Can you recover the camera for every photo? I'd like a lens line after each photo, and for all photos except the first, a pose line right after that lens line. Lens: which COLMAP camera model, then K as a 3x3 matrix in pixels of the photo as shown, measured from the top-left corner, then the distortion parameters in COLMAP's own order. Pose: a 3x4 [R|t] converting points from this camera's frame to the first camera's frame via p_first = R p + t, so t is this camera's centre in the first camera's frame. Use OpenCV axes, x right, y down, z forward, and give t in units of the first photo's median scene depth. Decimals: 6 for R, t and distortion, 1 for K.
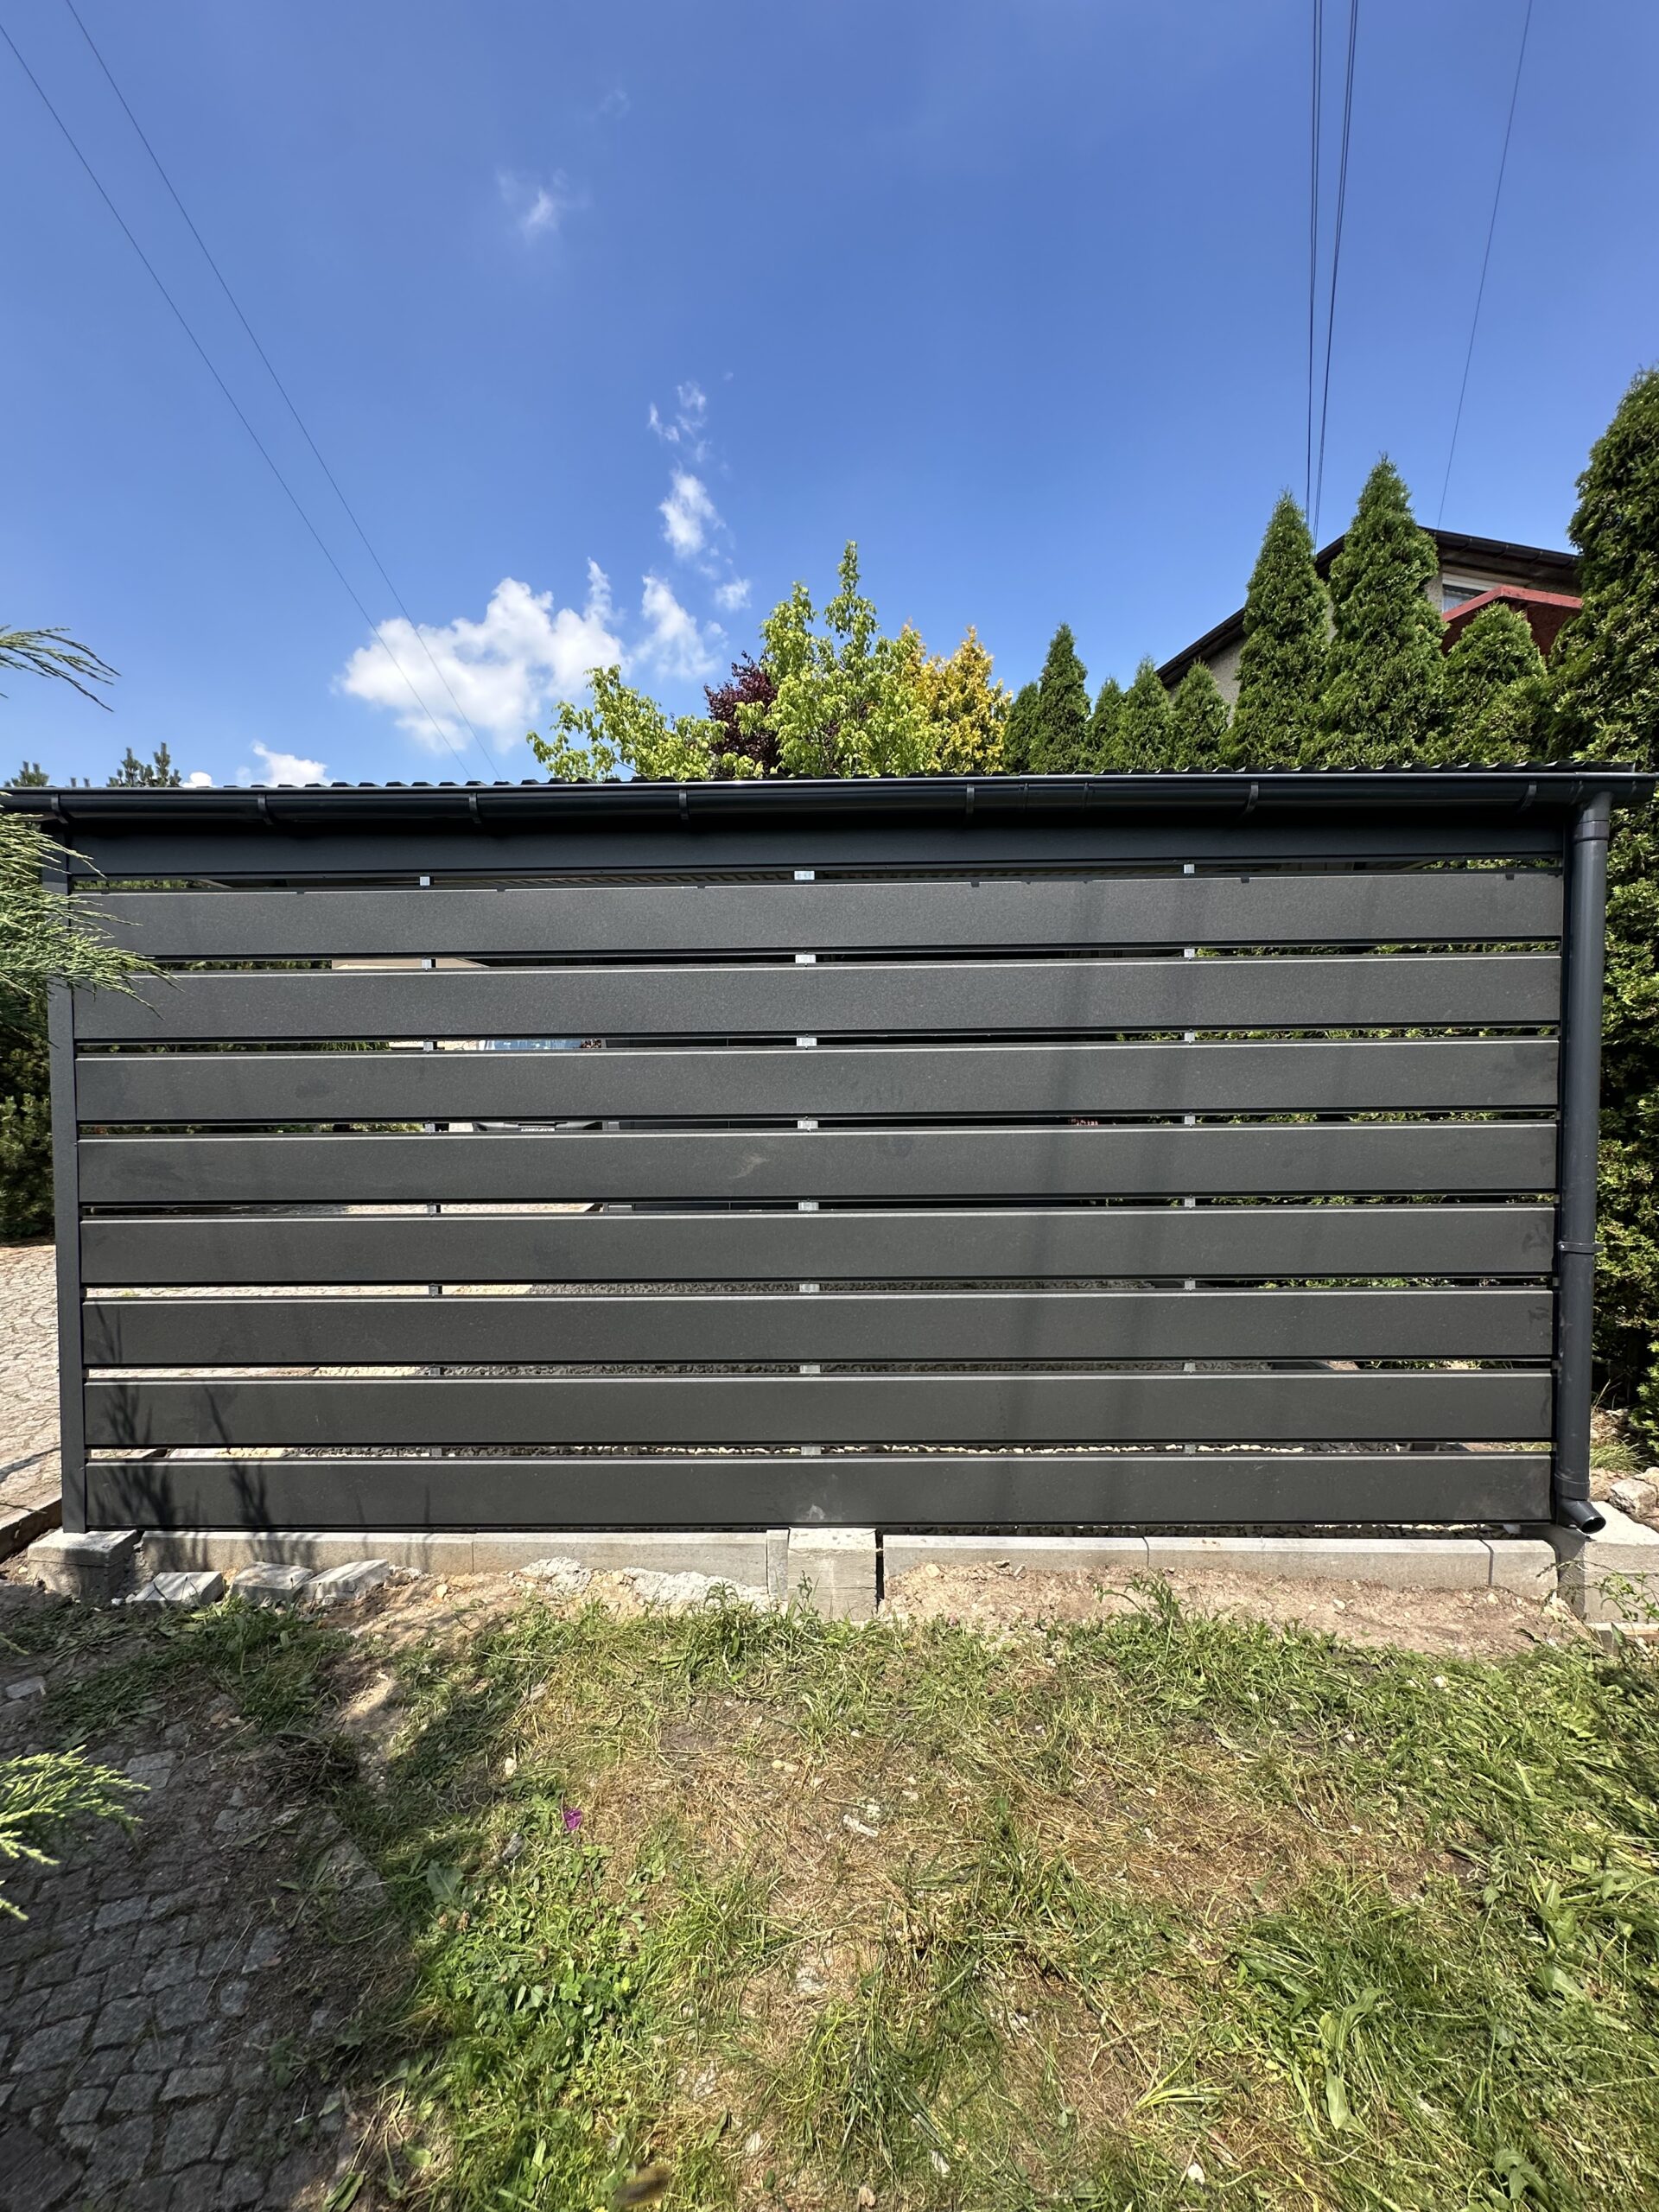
lens RADIAL K [[880.5, 0, 820.7], [0, 880.5, 1106.4], [0, 0, 1]] dist [-0.002404, 0.000344]
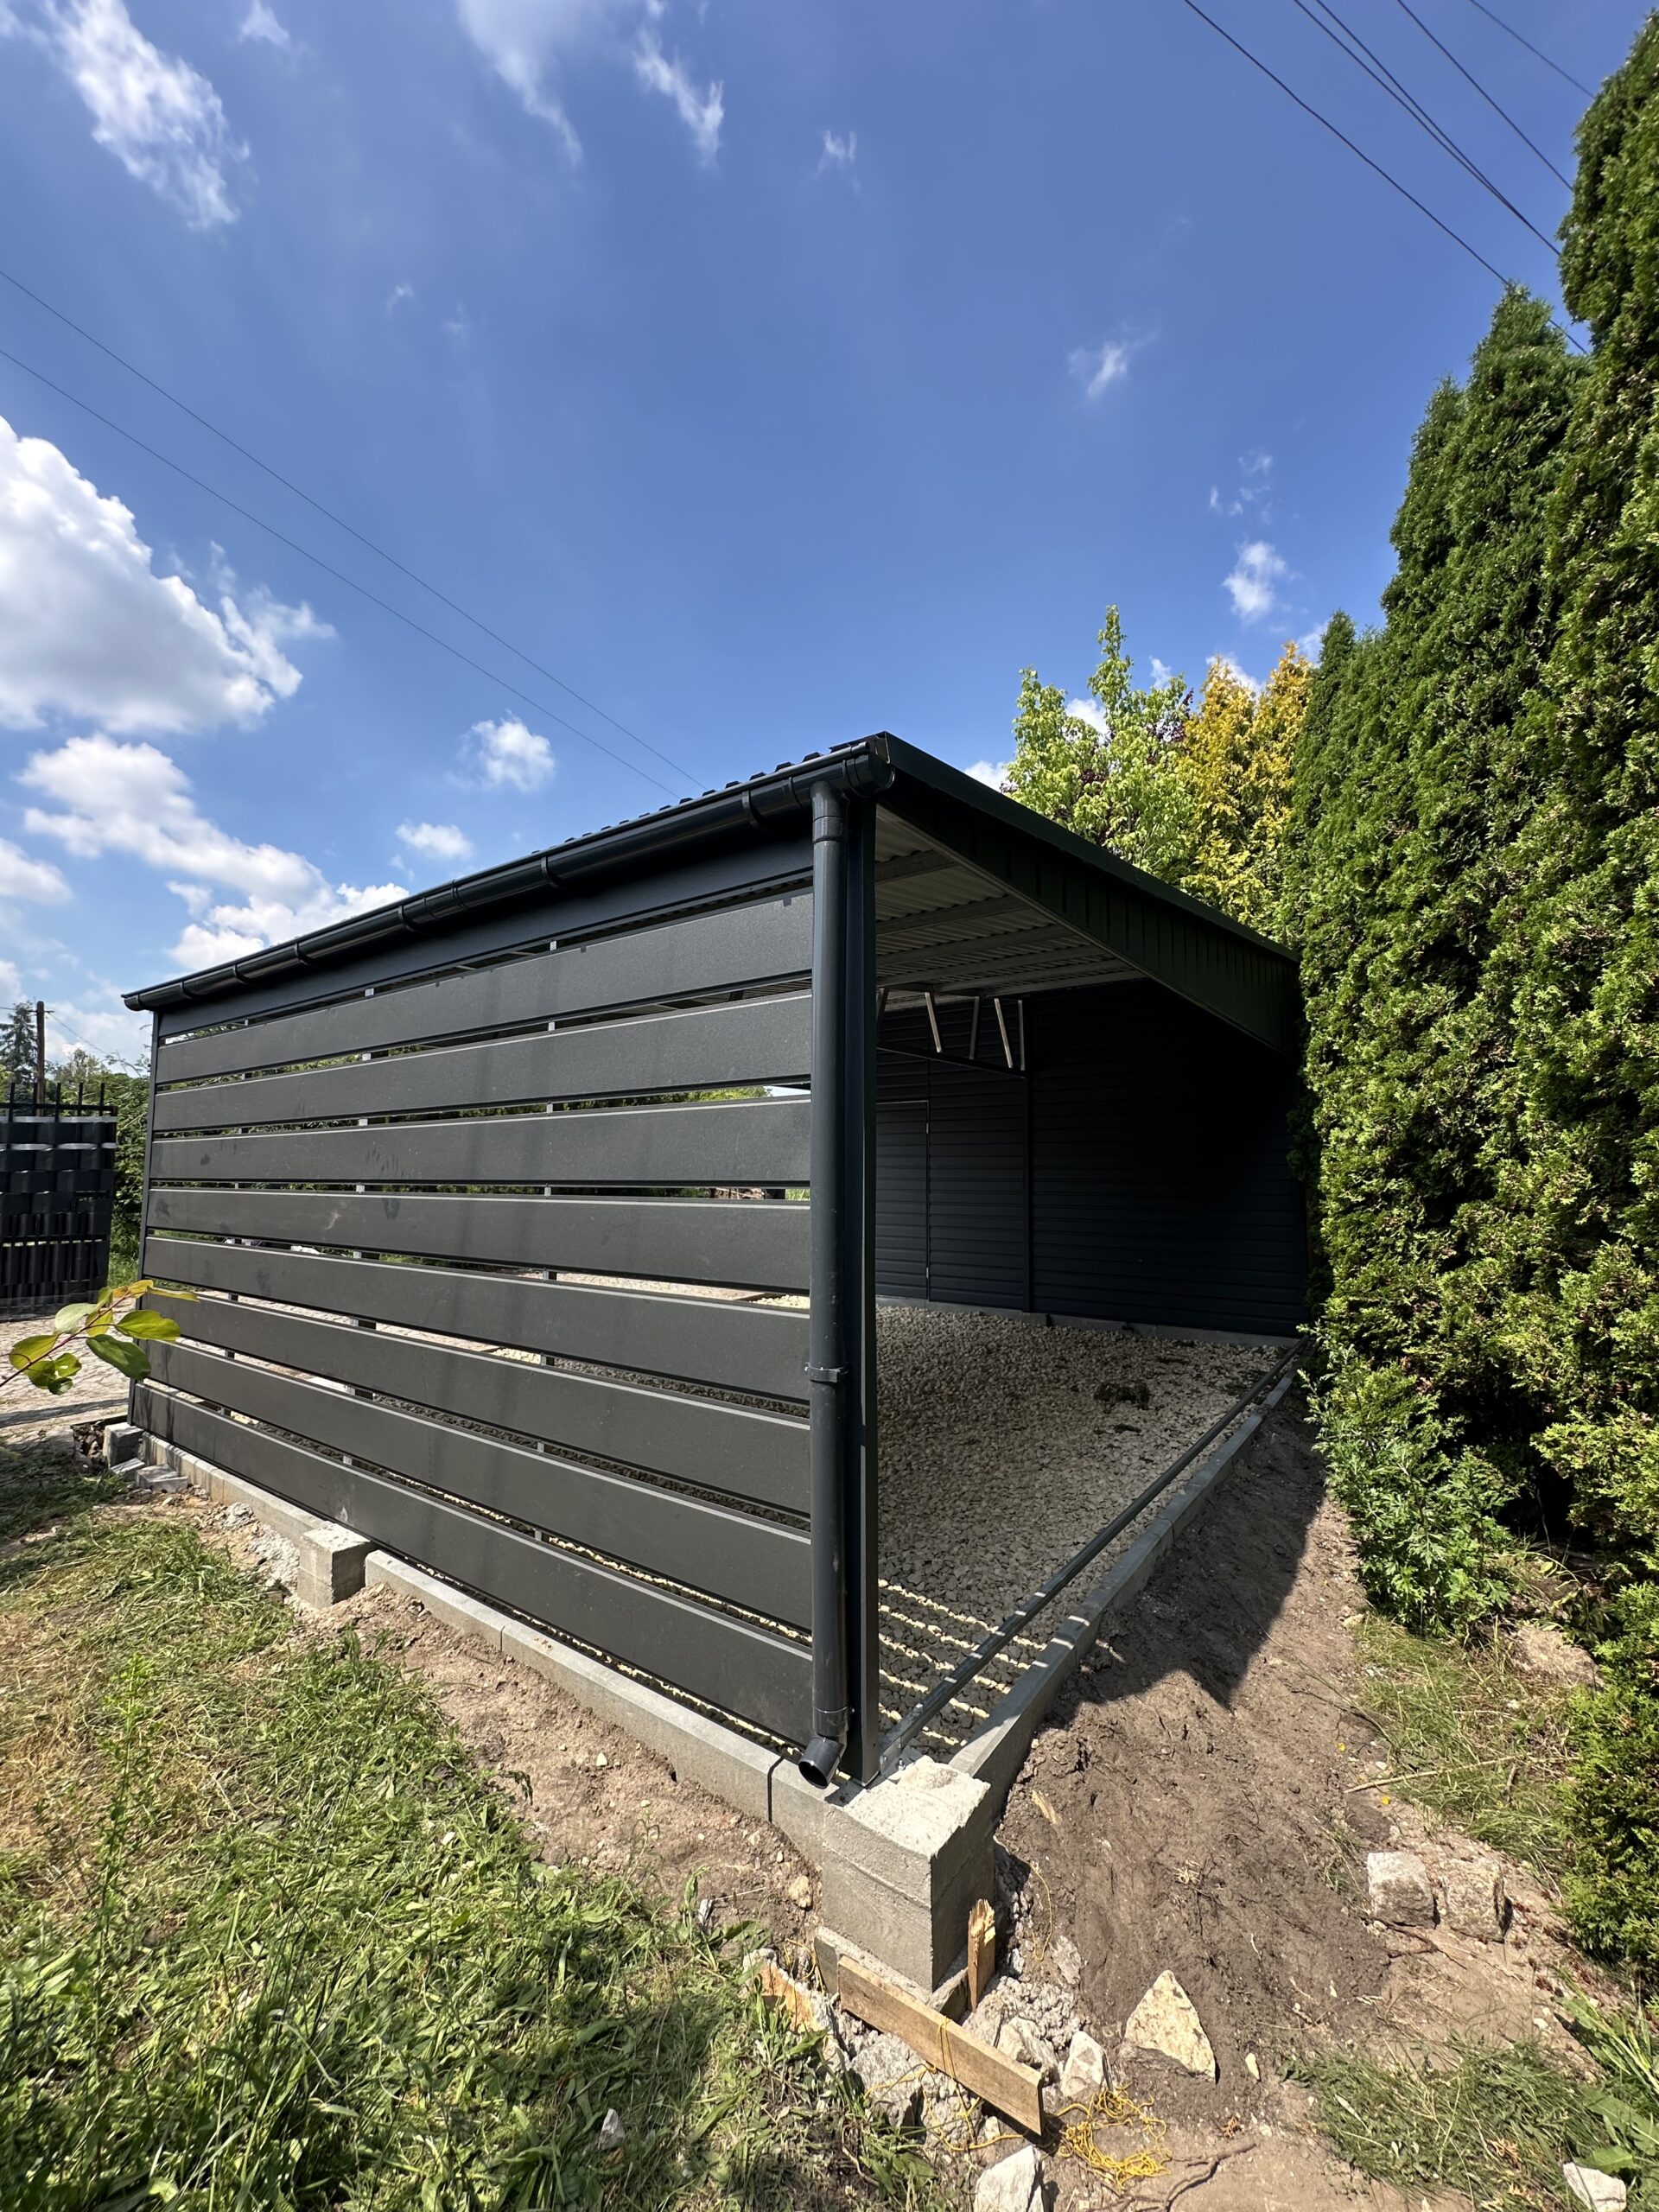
lens RADIAL K [[880.5, 0, 827.2], [0, 880.5, 1101.8], [0, 0, 1]] dist [-0.002404, 0.000344]
pose [[0.828518, -0.024854, -0.559411, 1.230687], [-0.031861, 0.995304, -0.091408, -0.004893], [0.559056, 0.093557, 0.823835, 0.340161]]
